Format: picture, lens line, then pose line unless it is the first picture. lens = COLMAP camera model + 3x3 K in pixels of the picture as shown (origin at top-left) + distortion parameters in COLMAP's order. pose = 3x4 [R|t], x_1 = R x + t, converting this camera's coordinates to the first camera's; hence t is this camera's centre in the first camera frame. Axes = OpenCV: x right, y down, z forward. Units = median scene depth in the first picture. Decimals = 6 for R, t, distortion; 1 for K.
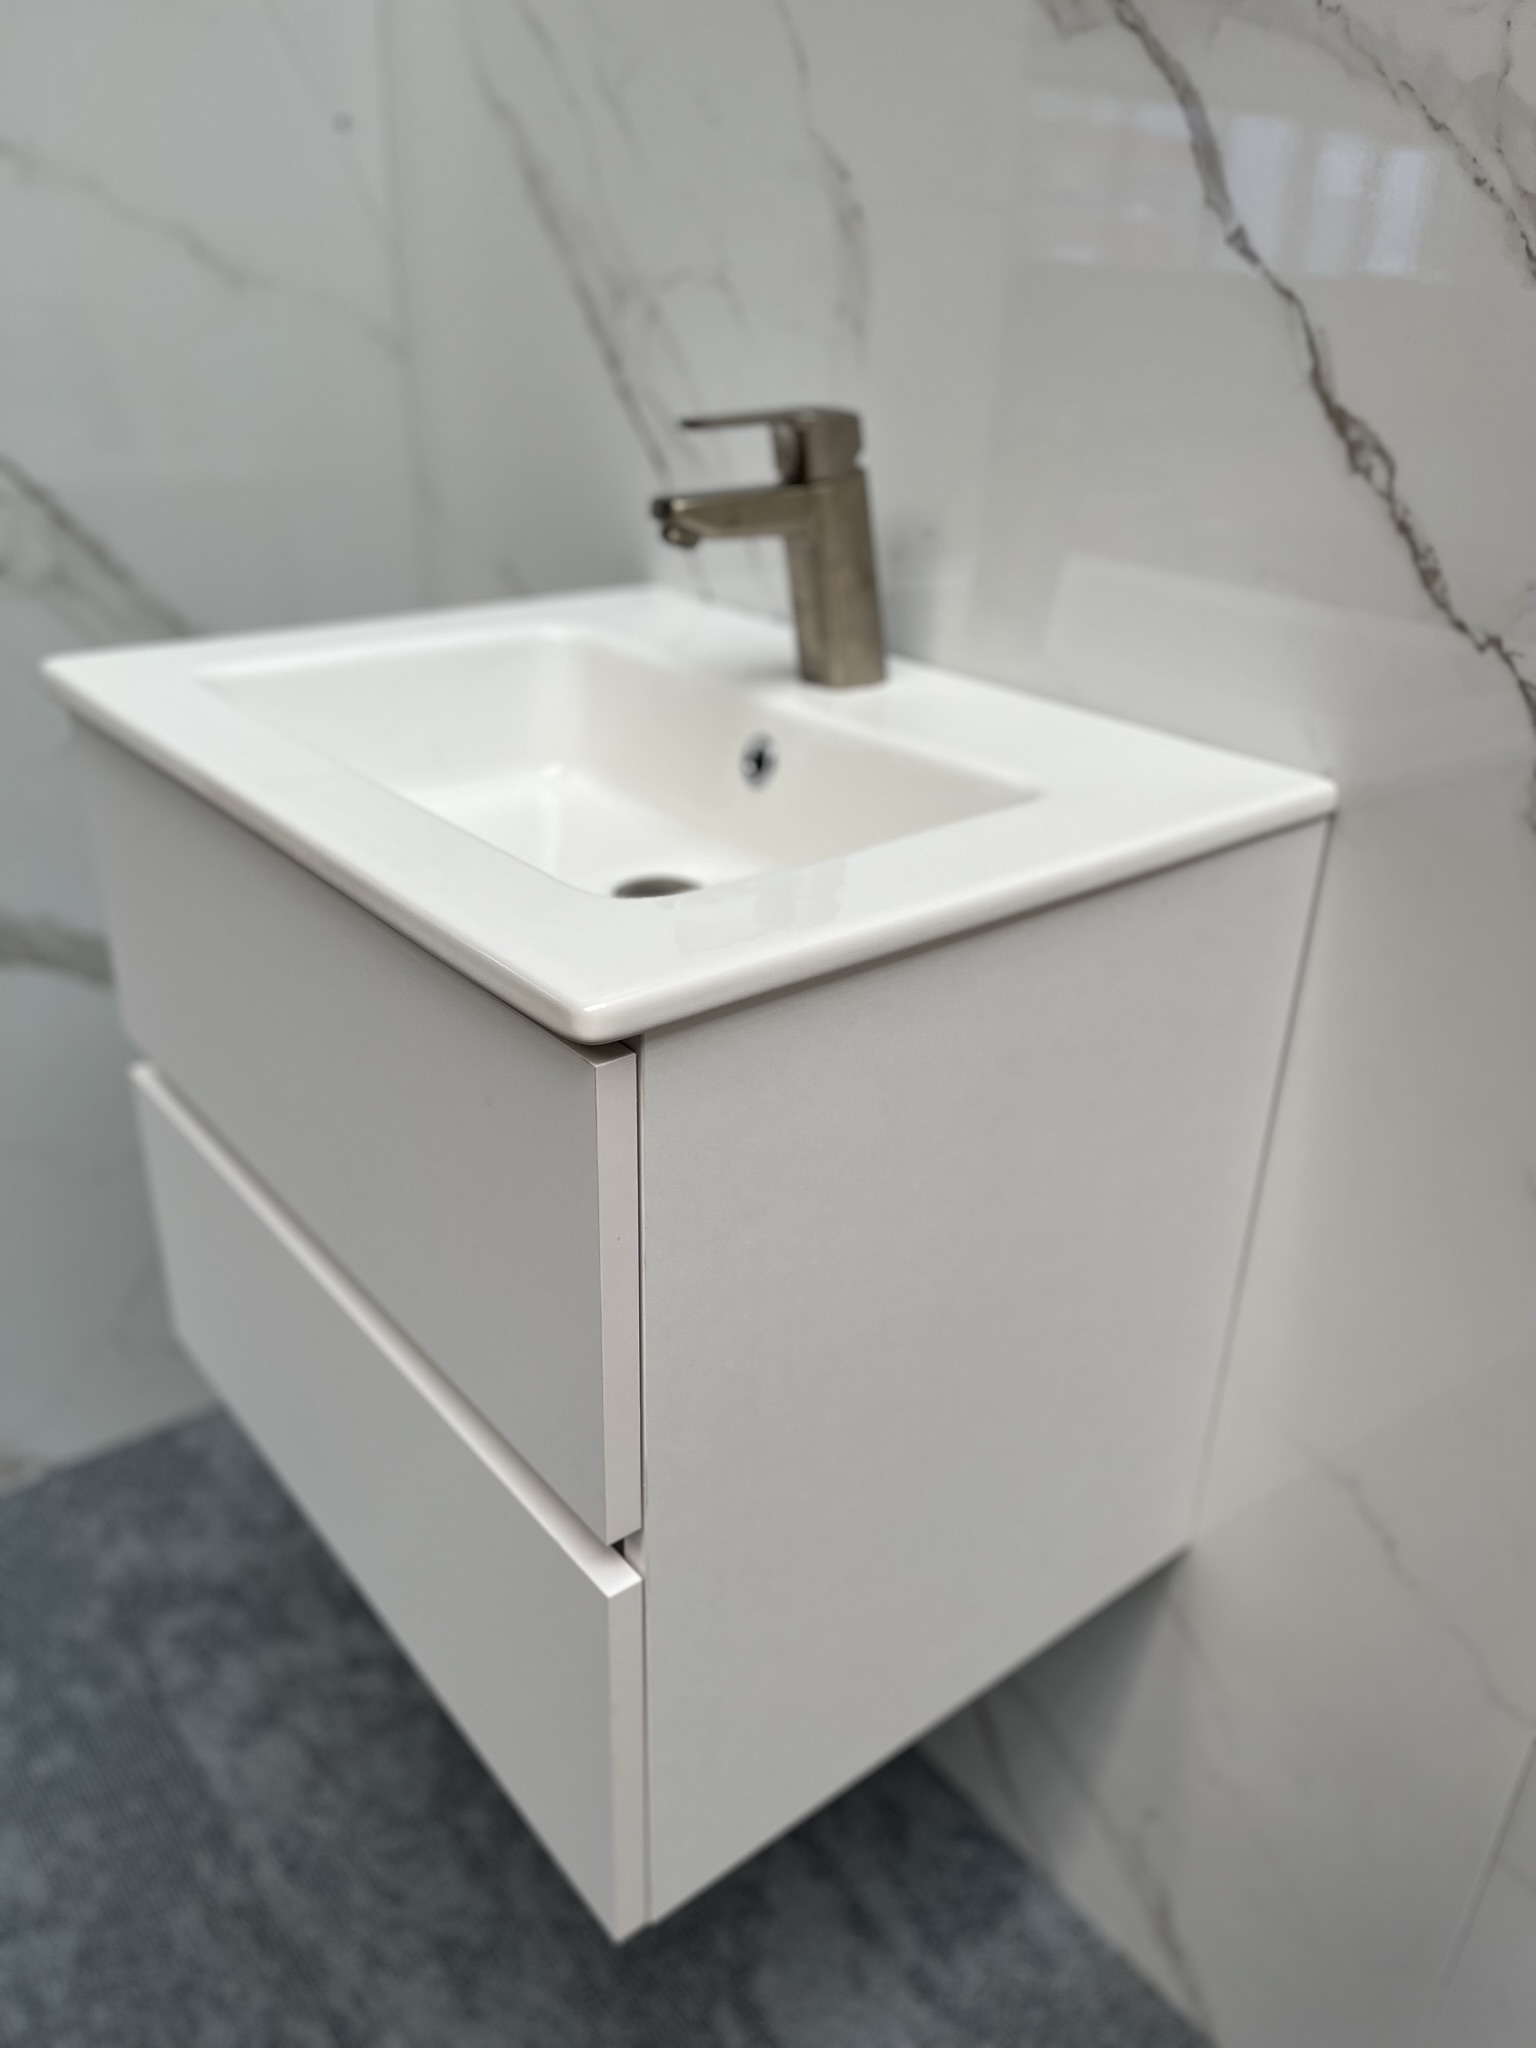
lens RADIAL K [[1570.5, 0, 762.3], [0, 1570.5, 1026.5], [0, 0, 1]] dist [0.095355, -0.133560]
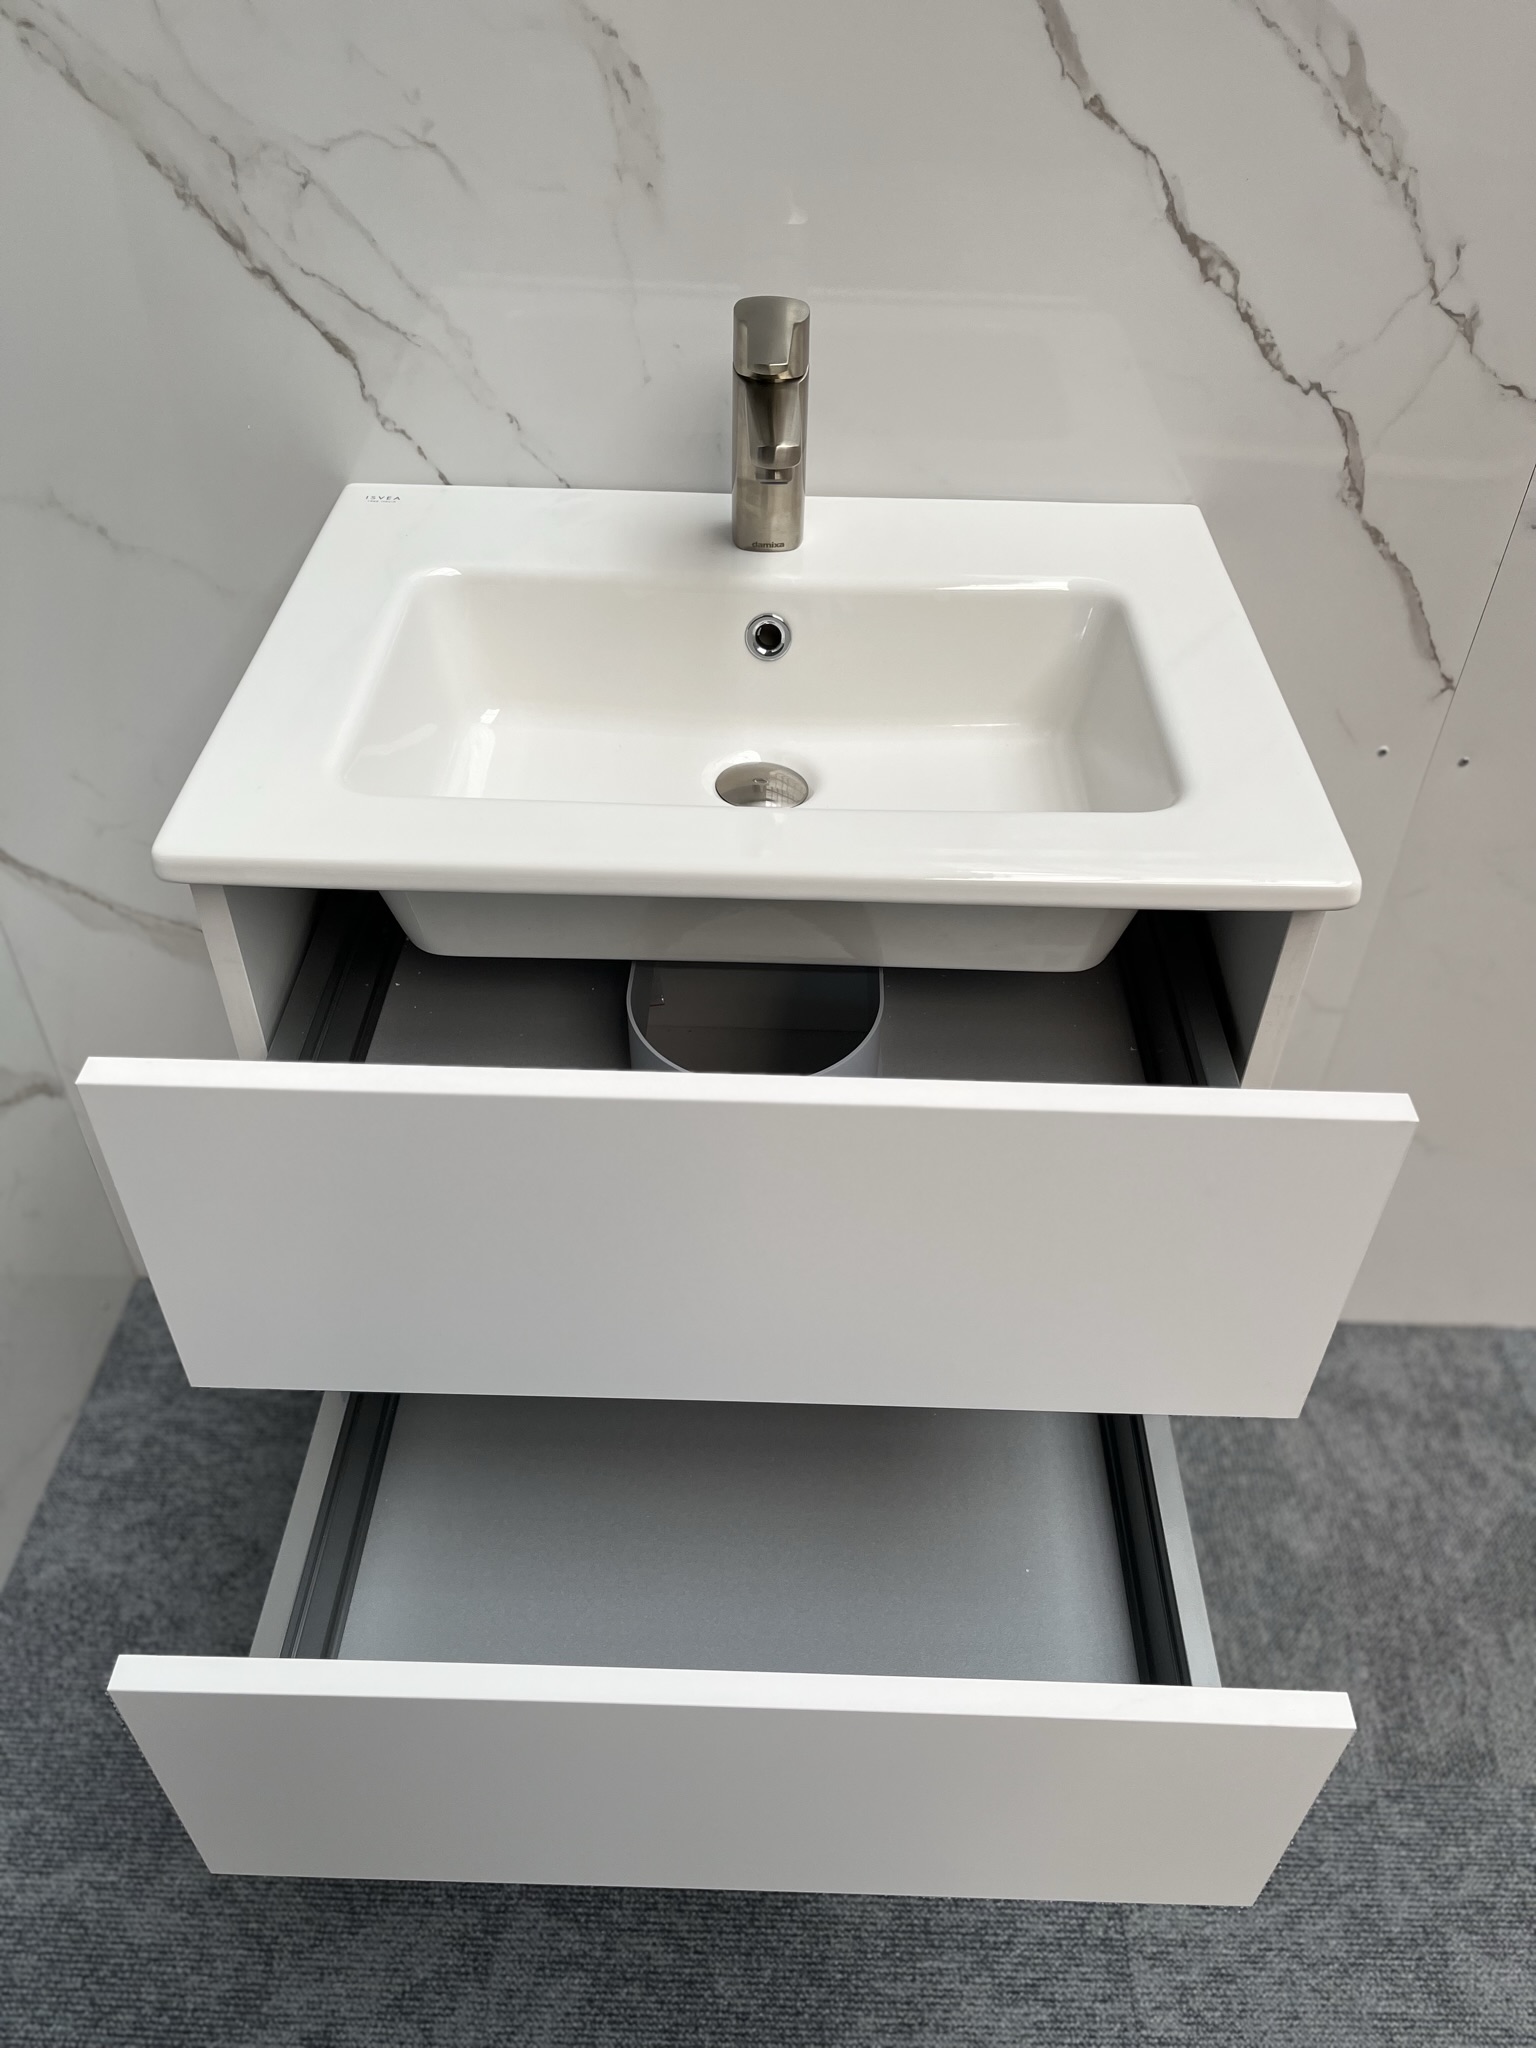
lens RADIAL K [[1570.5, 0, 771.0], [0, 1570.5, 1035.6], [0, 0, 1]] dist [0.095355, -0.133560]
pose [[0.635423, -0.525664, 0.565611, -0.631214], [0.335916, 0.847738, 0.410488, -0.315757], [-0.695269, -0.070836, 0.715251, 0.155558]]
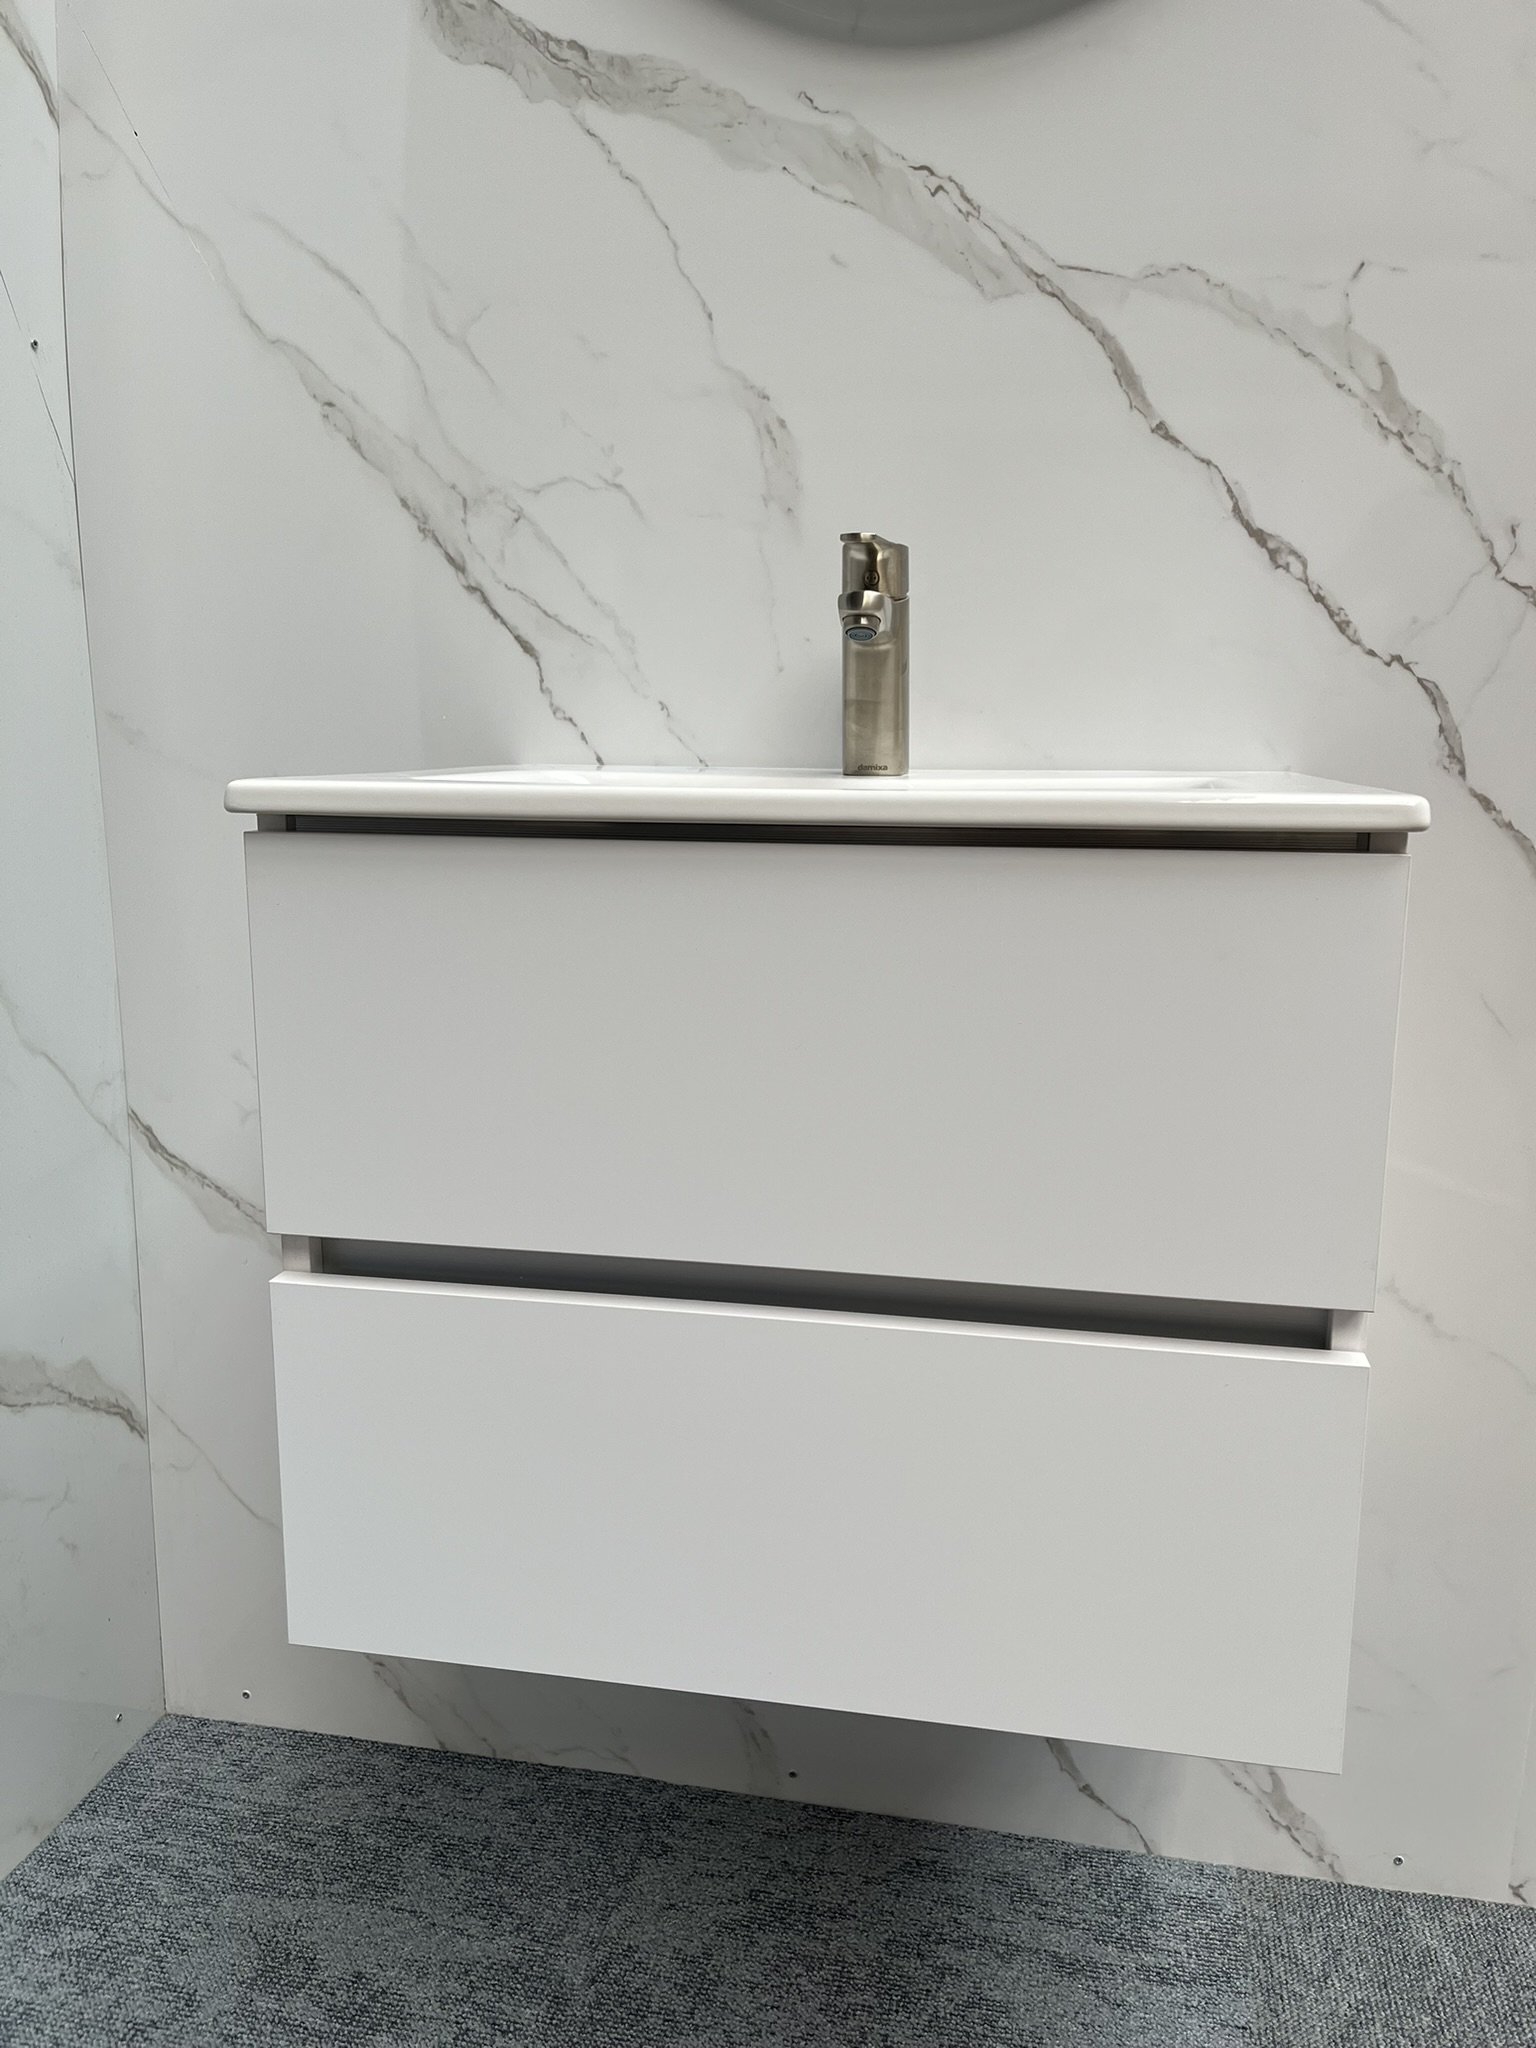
lens RADIAL K [[1570.5, 0, 769.9], [0, 1570.5, 1033.8], [0, 0, 1]] dist [0.095355, -0.133560]
pose [[0.757575, -0.139922, 0.637575, -0.665397], [0.297314, 0.943519, -0.146208, 0.097038], [-0.581106, 0.300324, 0.756387, 0.173229]]
